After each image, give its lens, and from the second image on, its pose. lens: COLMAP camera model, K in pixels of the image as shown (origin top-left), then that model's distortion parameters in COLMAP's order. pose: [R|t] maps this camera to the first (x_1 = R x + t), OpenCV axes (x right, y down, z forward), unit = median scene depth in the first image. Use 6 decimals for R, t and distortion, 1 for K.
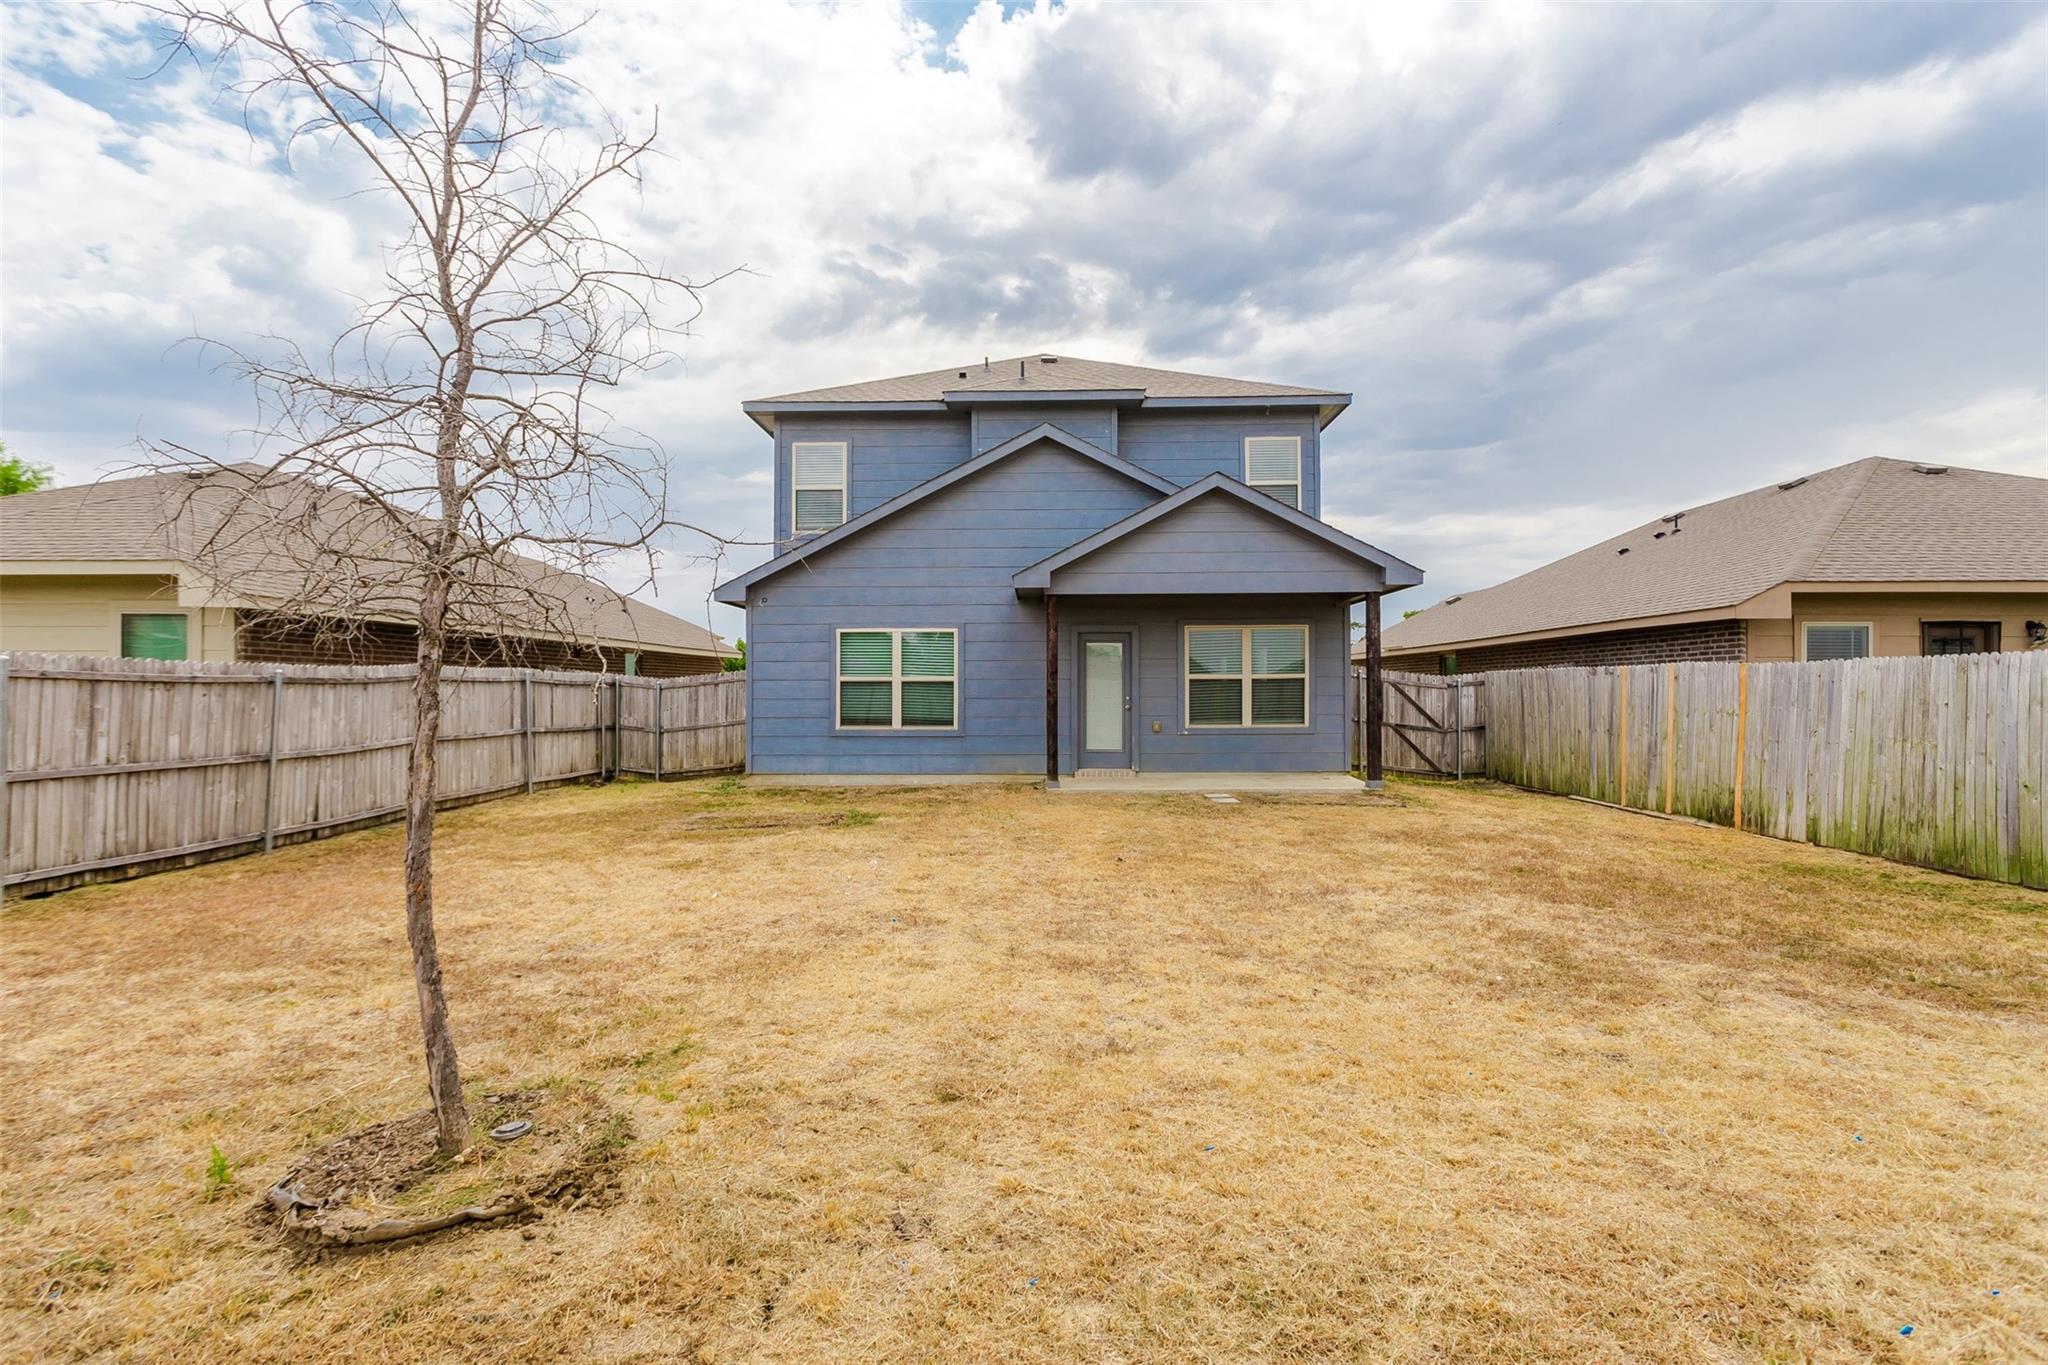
lens RADIAL K [[968.2, 0, 1024.0], [0, 968.2, 682.5], [0, 0, 1]] dist [0.009352, -0.000004]
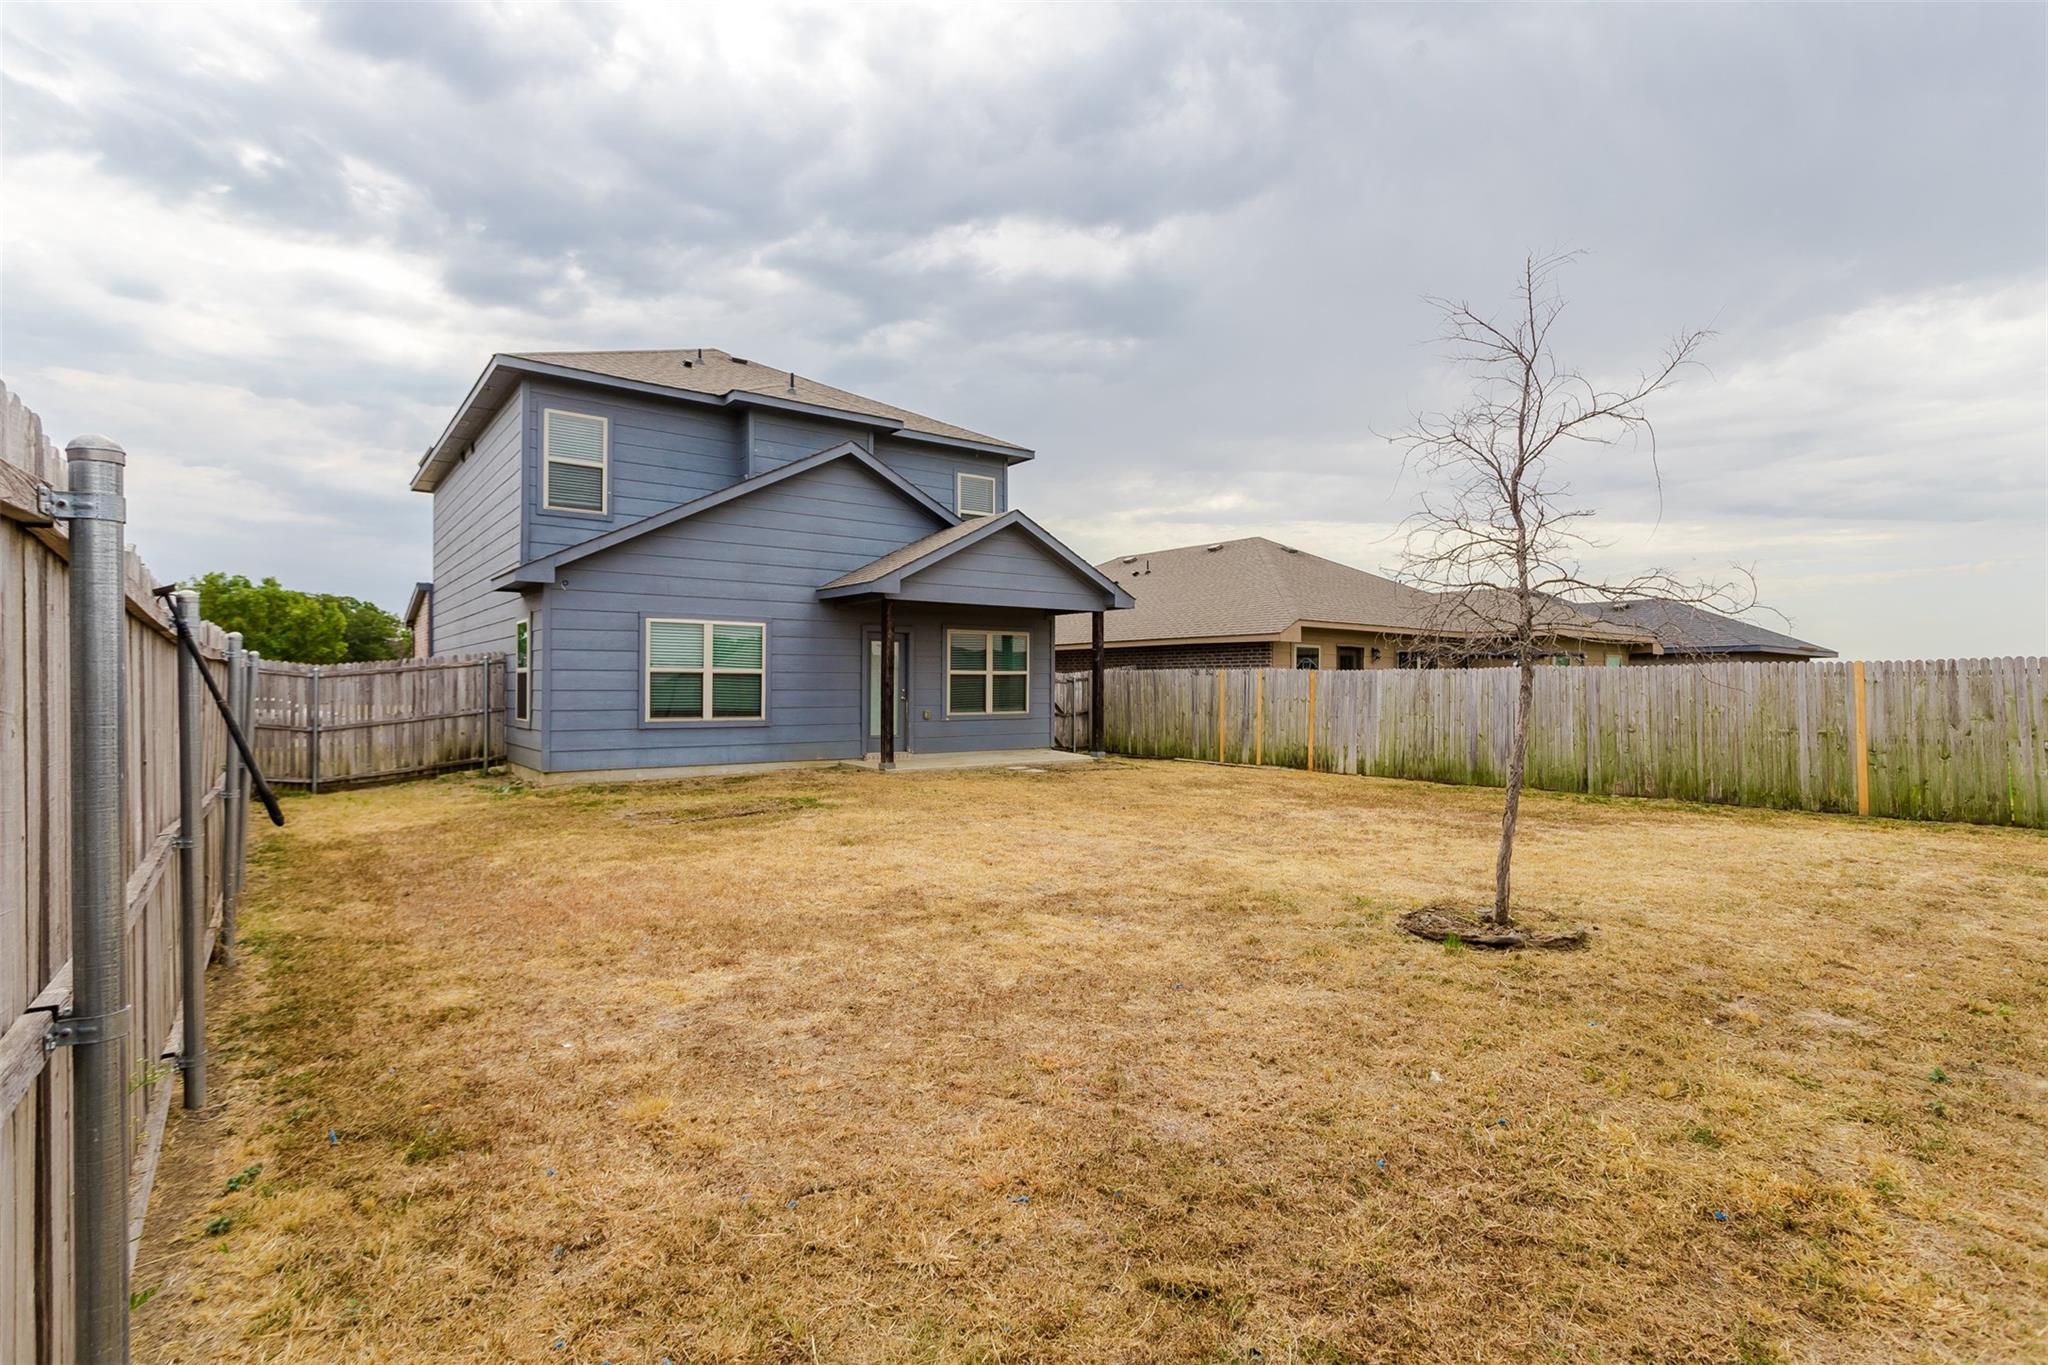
lens RADIAL K [[968.2, 0, 1024.0], [0, 968.2, 682.5], [0, 0, 1]] dist [0.009352, -0.000004]
pose [[0.788159, 0.007087, 0.615430, -0.493642], [-0.012511, 0.999912, 0.004508, -0.000032], [-0.615344, -0.011252, 0.788178, 0.002865]]
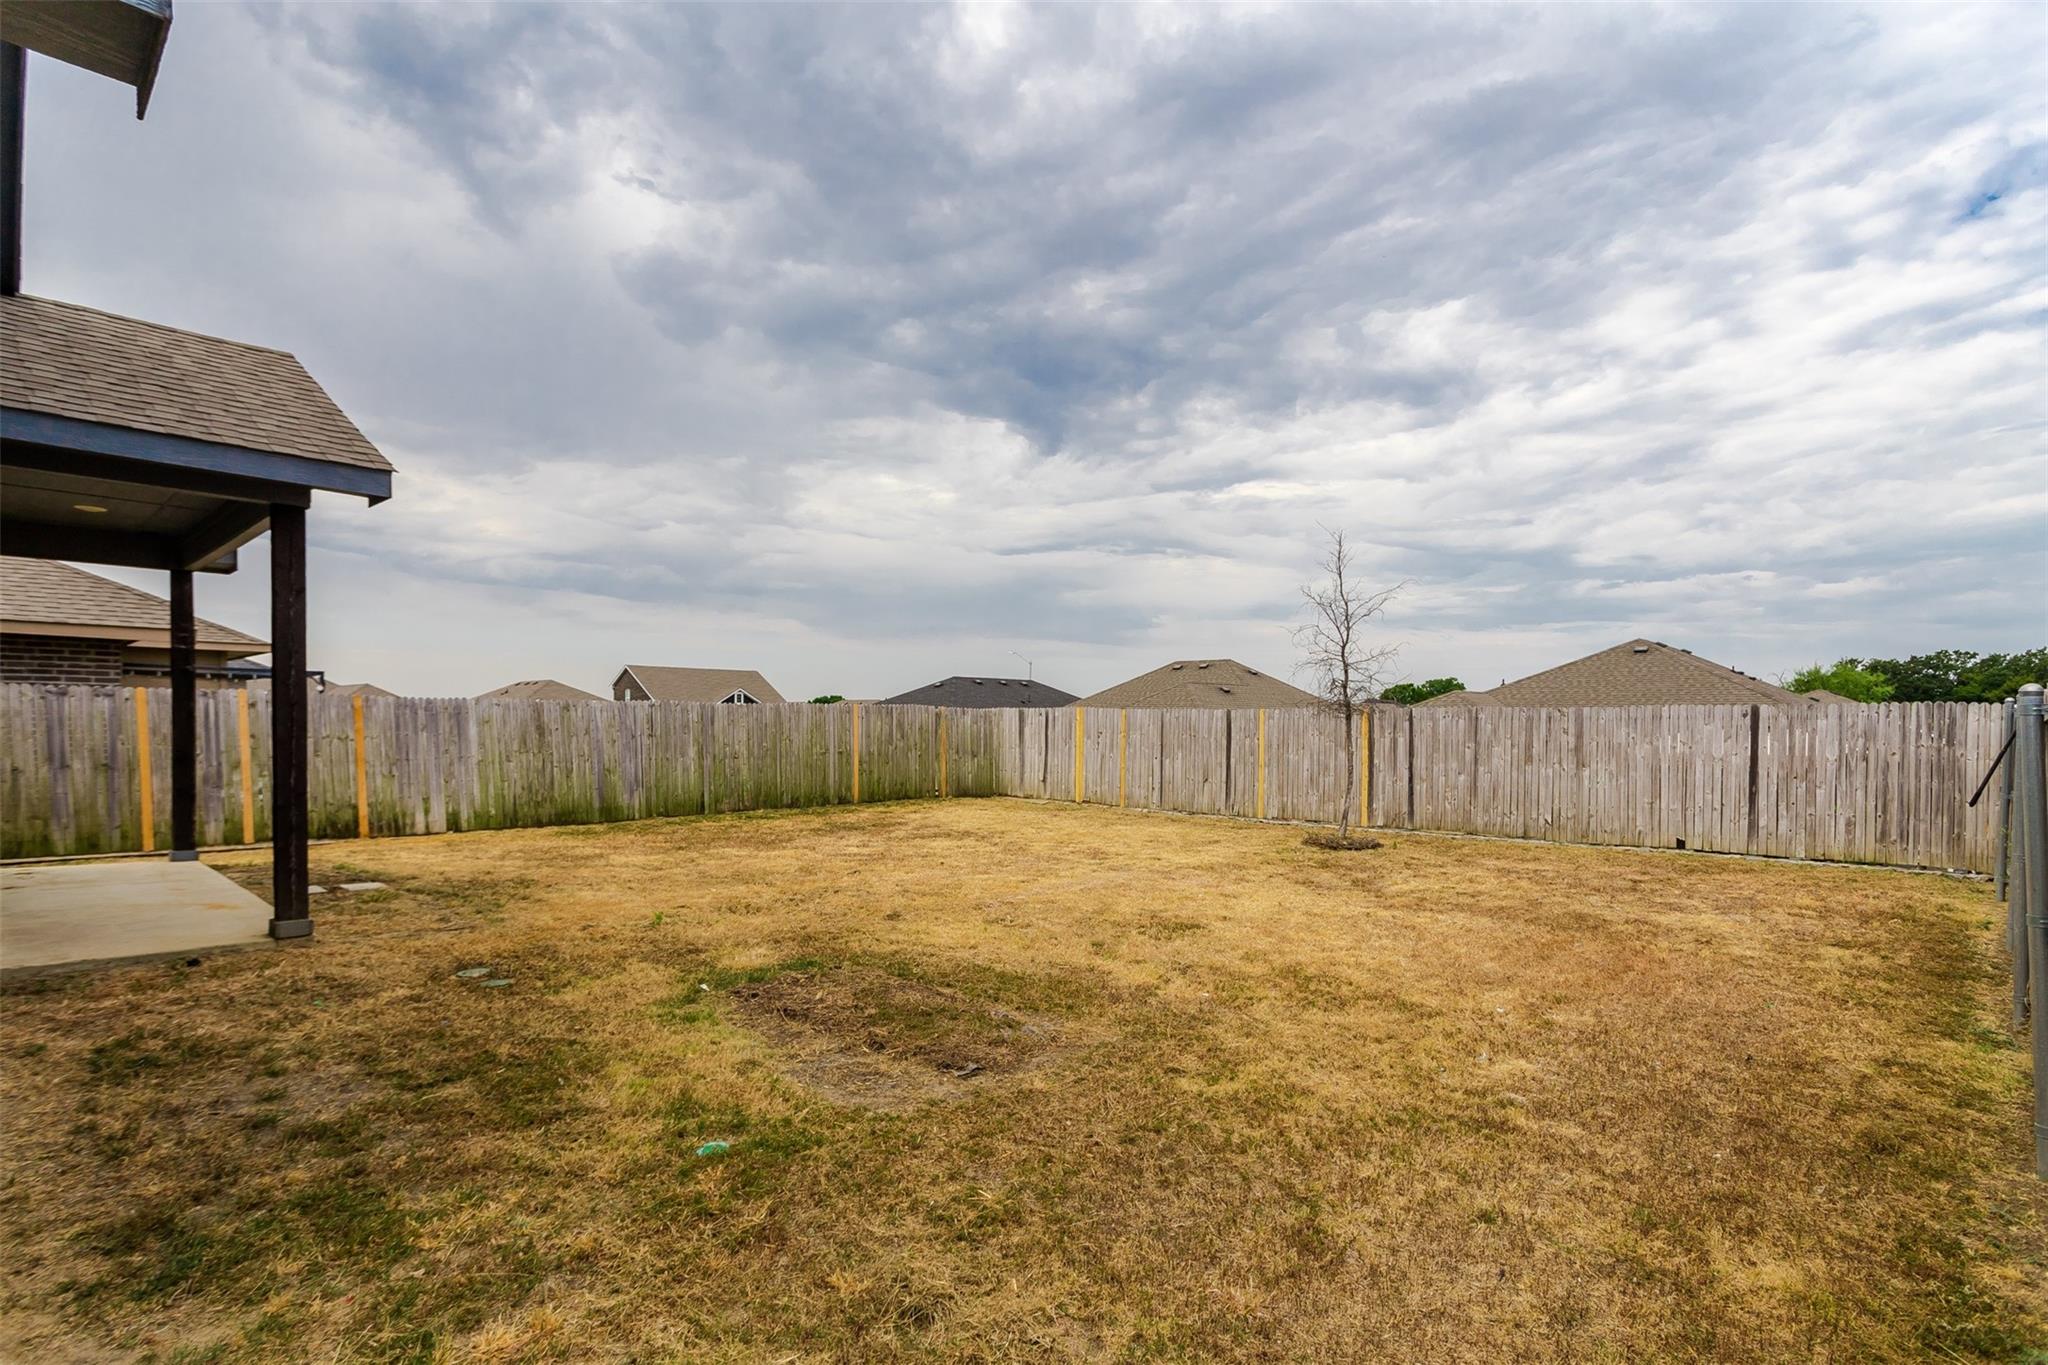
lens RADIAL K [[1030.1, 0, 1020.3], [0, 1030.1, 740.6], [0, 0, 1]] dist [0.000667, 0.000059]
pose [[-0.739205, -0.005865, 0.673455, -0.511605], [-0.007742, 0.999970, 0.000211, 0.020633], [-0.673436, -0.005058, -0.739228, 1.030563]]
